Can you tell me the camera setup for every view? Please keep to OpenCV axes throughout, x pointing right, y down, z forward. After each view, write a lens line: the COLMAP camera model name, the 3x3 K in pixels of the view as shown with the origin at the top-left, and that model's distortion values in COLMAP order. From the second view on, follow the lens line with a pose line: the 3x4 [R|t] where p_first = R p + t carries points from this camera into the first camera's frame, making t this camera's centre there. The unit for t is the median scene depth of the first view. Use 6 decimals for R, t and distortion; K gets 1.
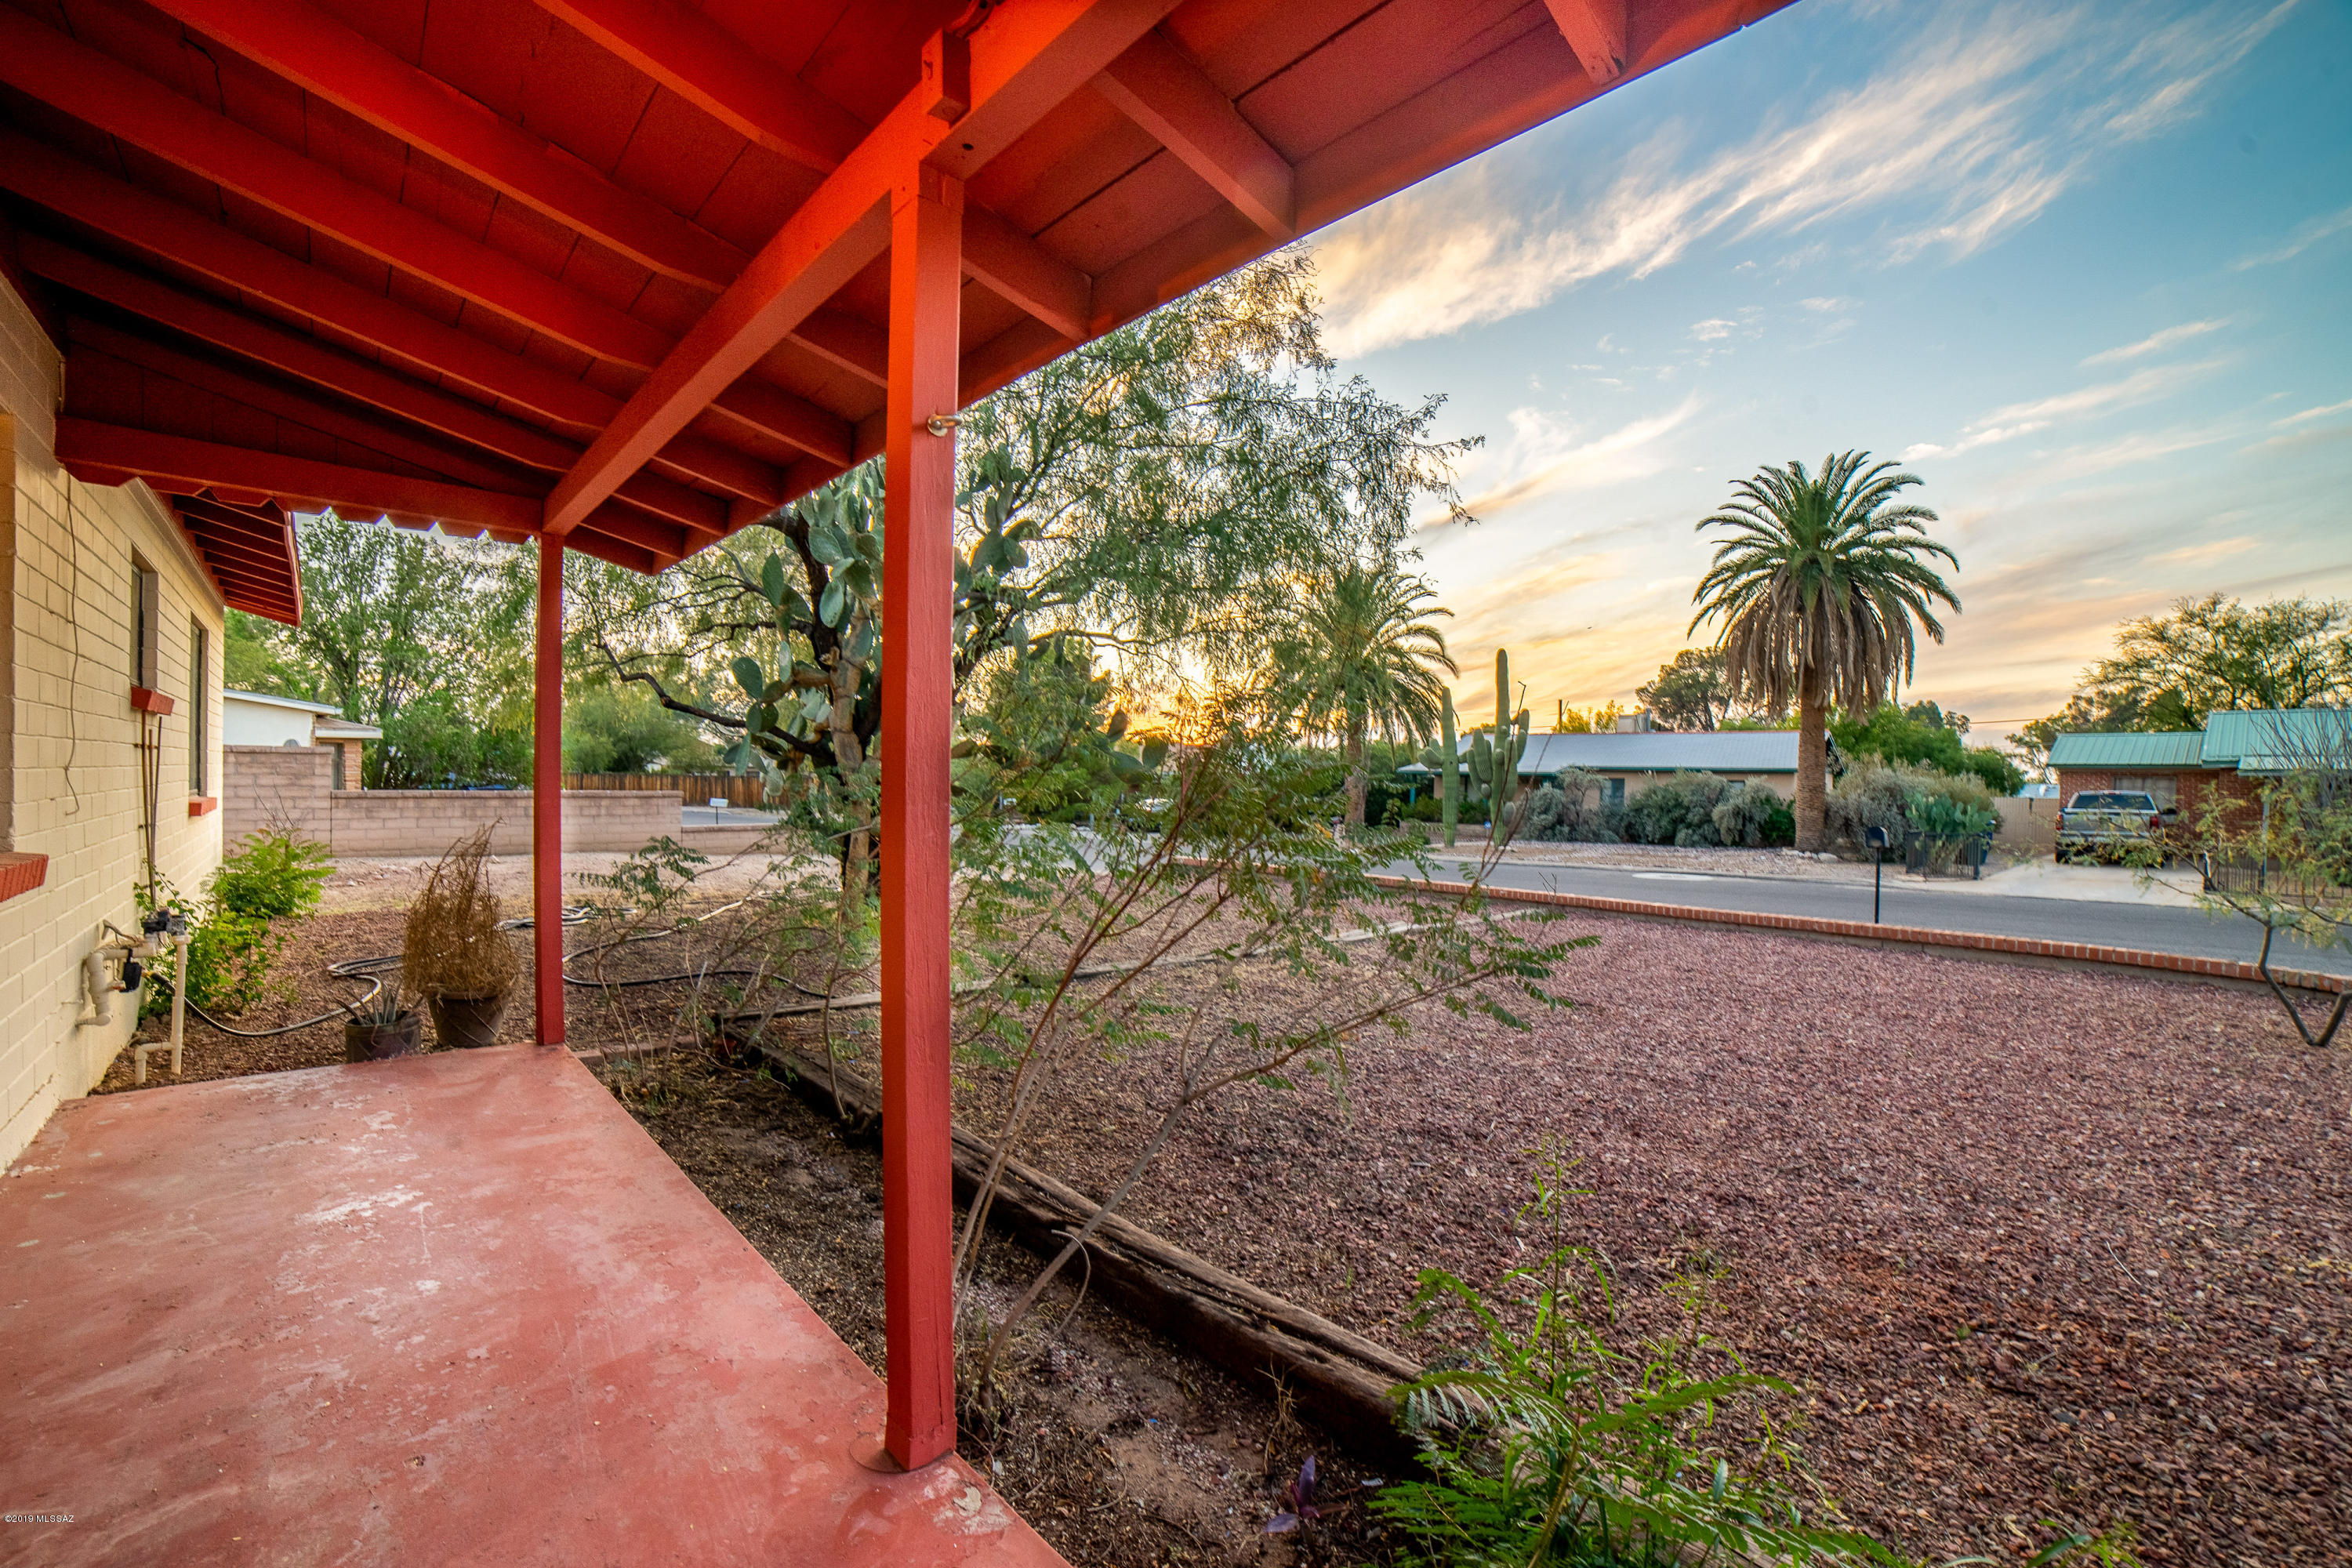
lens RADIAL K [[935.0, 0, 1164.2], [0, 935.0, 791.2], [0, 0, 1]] dist [0.000395, 0.000273]
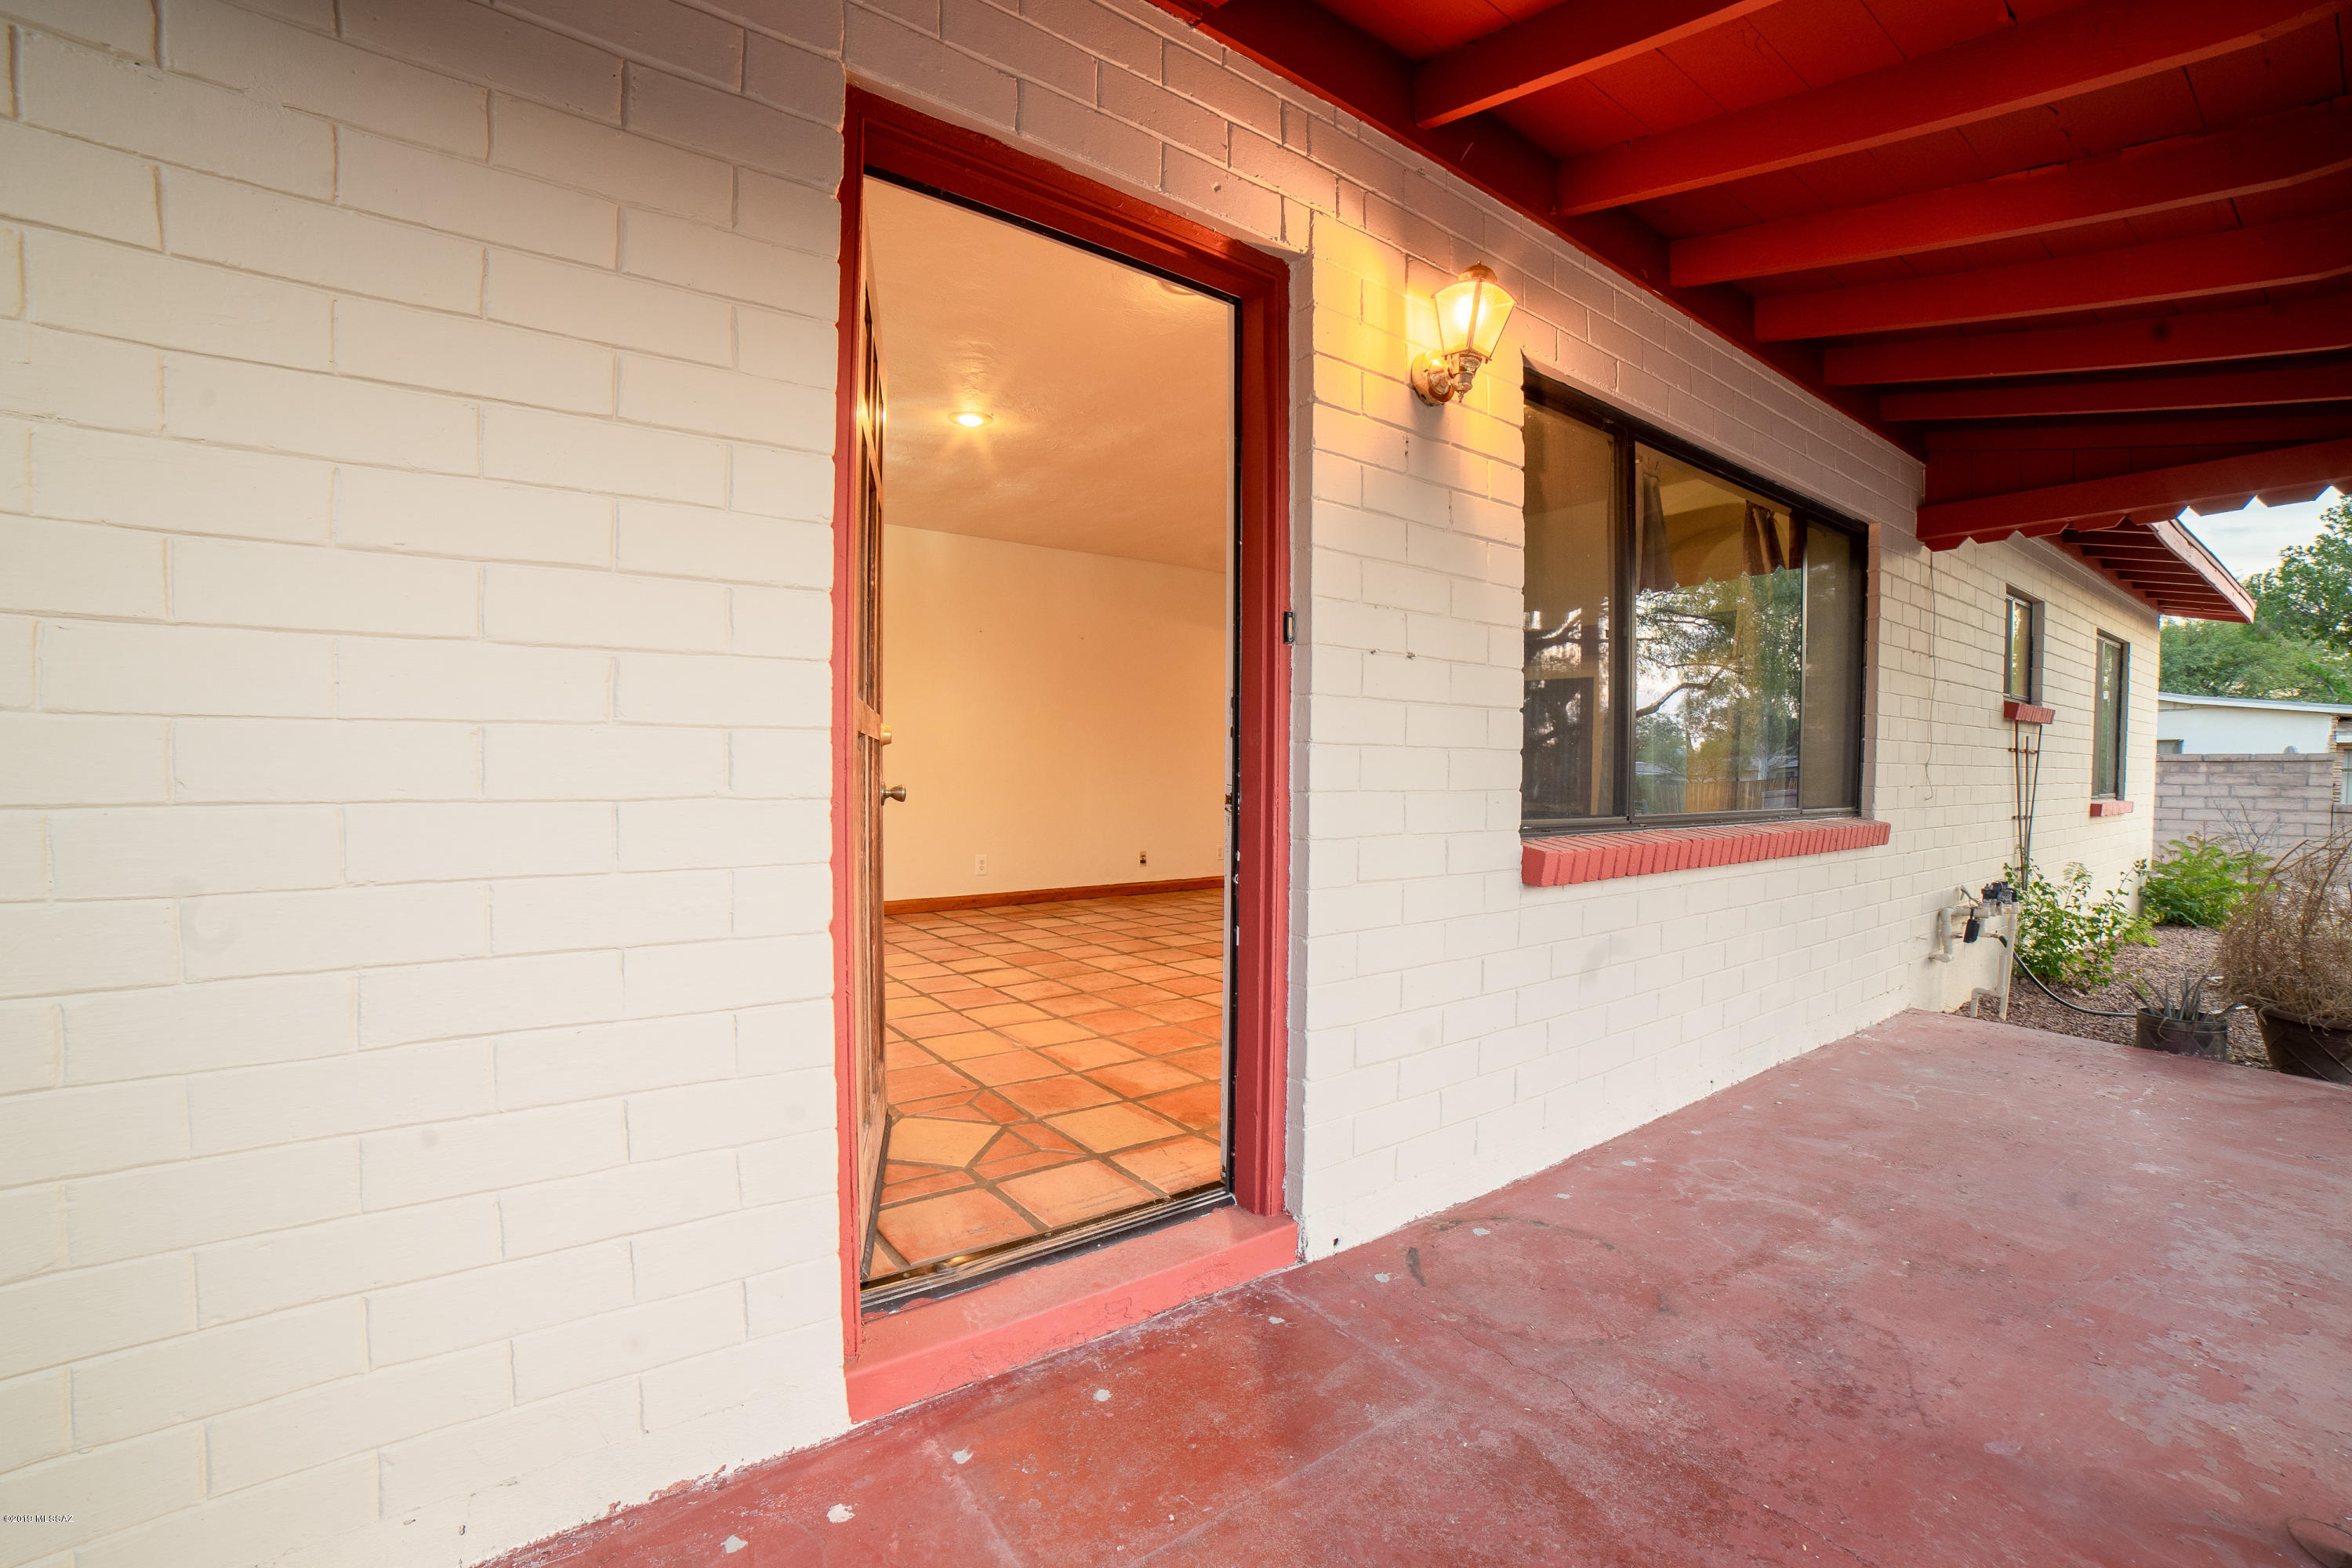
lens RADIAL K [[935.0, 0, 1164.2], [0, 935.0, 791.2], [0, 0, 1]] dist [0.000395, 0.000273]
pose [[-0.078757, 0.010059, -0.996843, 0.232270], [-0.025199, 0.999609, 0.012077, 0.020299], [0.996575, 0.026071, -0.078473, 0.006472]]
